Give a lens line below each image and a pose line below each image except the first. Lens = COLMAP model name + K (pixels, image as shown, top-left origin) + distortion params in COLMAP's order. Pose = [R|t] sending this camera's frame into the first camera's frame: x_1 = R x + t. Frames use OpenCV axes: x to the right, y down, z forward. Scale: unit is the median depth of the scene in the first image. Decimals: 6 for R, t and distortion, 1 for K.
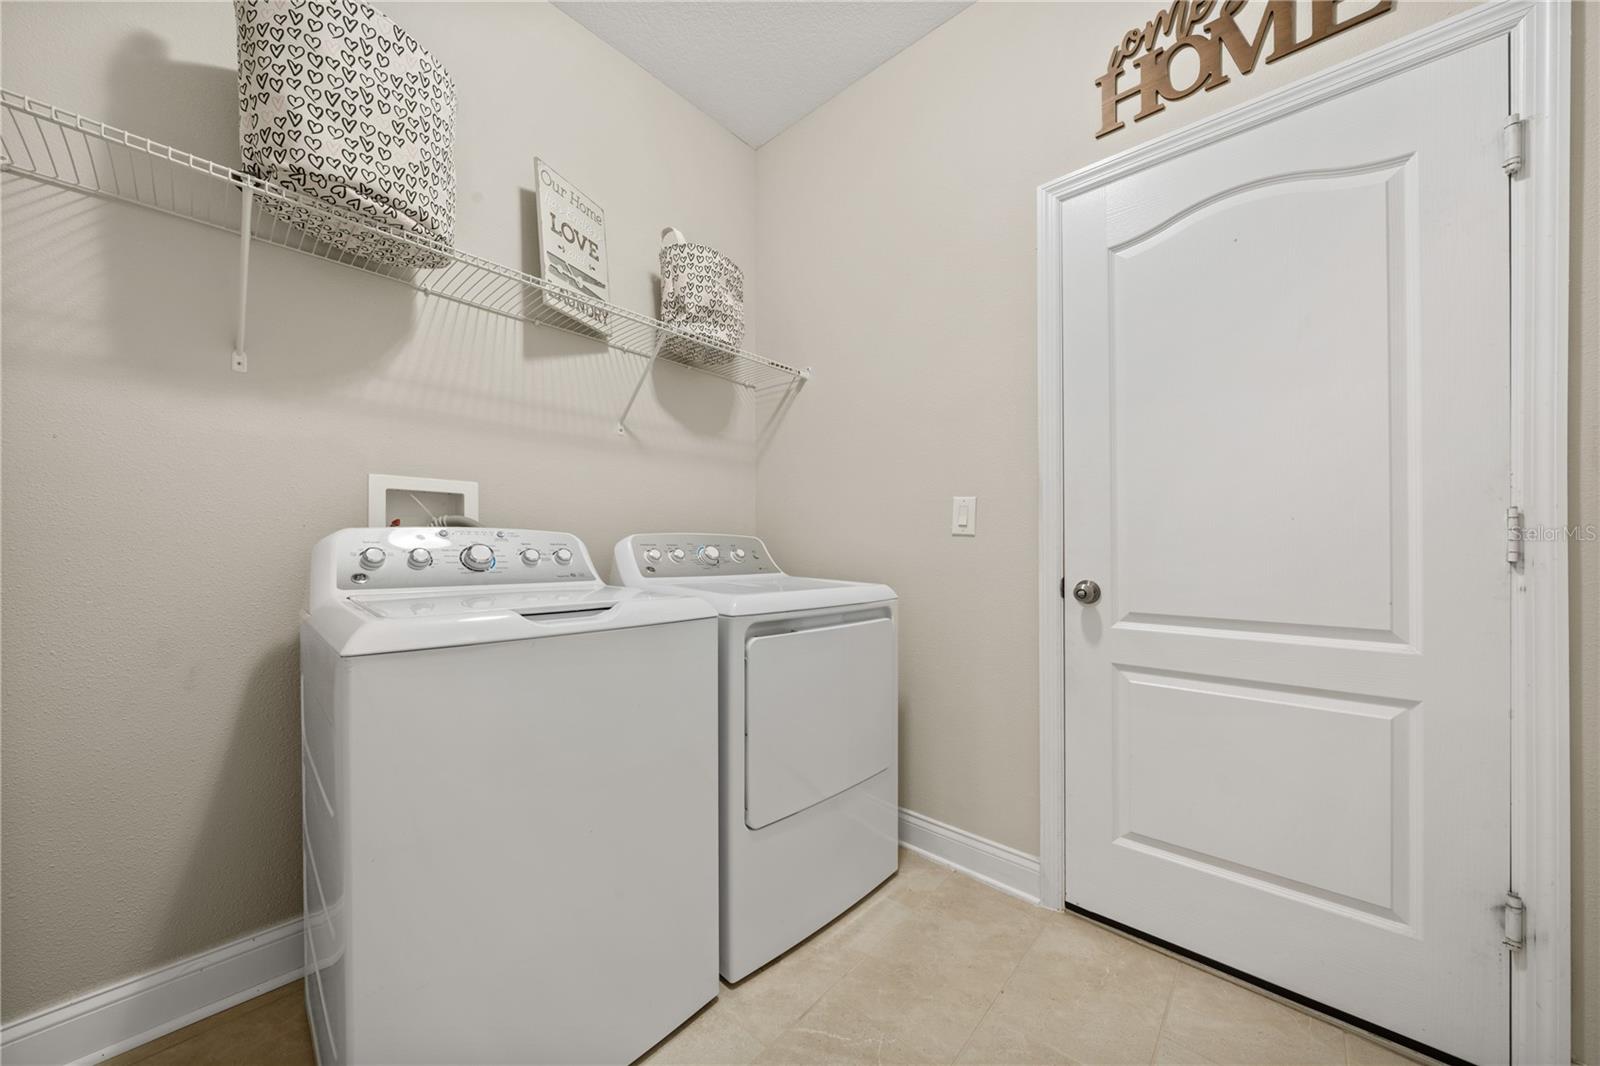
lens RADIAL K [[547.3, 0, 809.8], [0, 547.3, 535.8], [0, 0, 1]] dist [-0.001551, 0.000050]
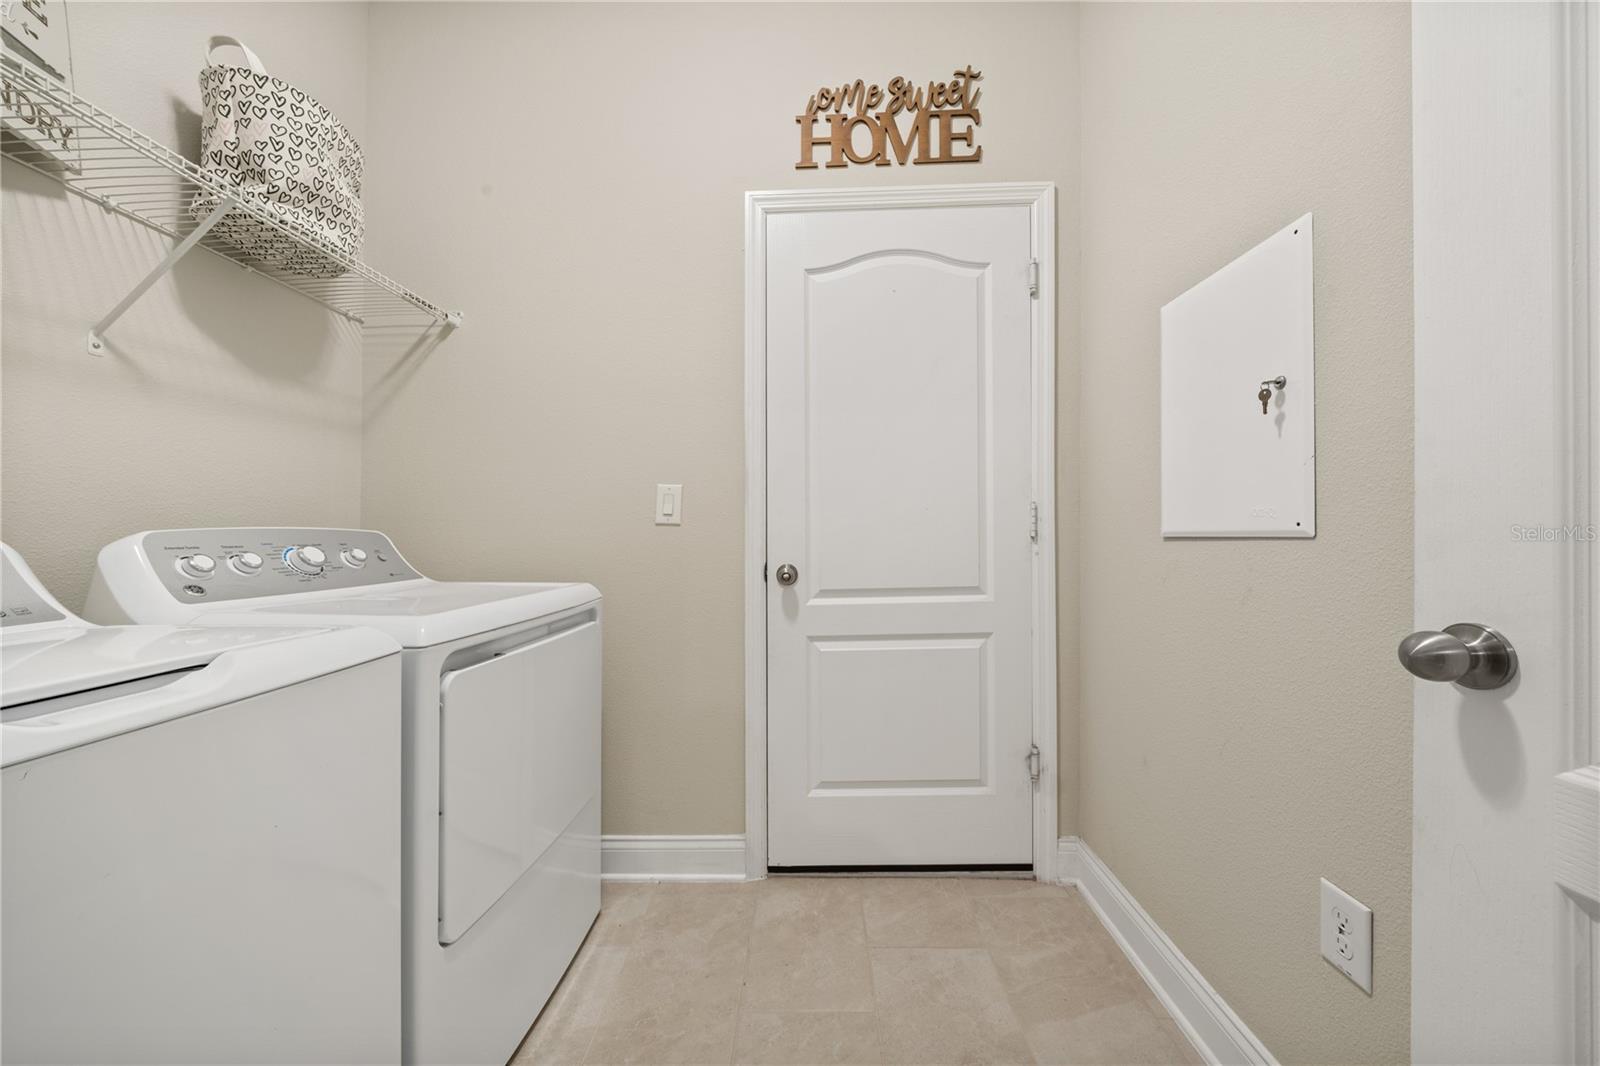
lens RADIAL K [[547.8, 0, 798.9], [0, 547.8, 515.2], [0, 0, 1]] dist [-0.001000, -0.000101]
pose [[0.773726, -0.003065, 0.633513, -0.161953], [0.013257, 0.999848, -0.011354, -0.003542], [-0.633382, 0.017183, 0.773648, 0.124867]]
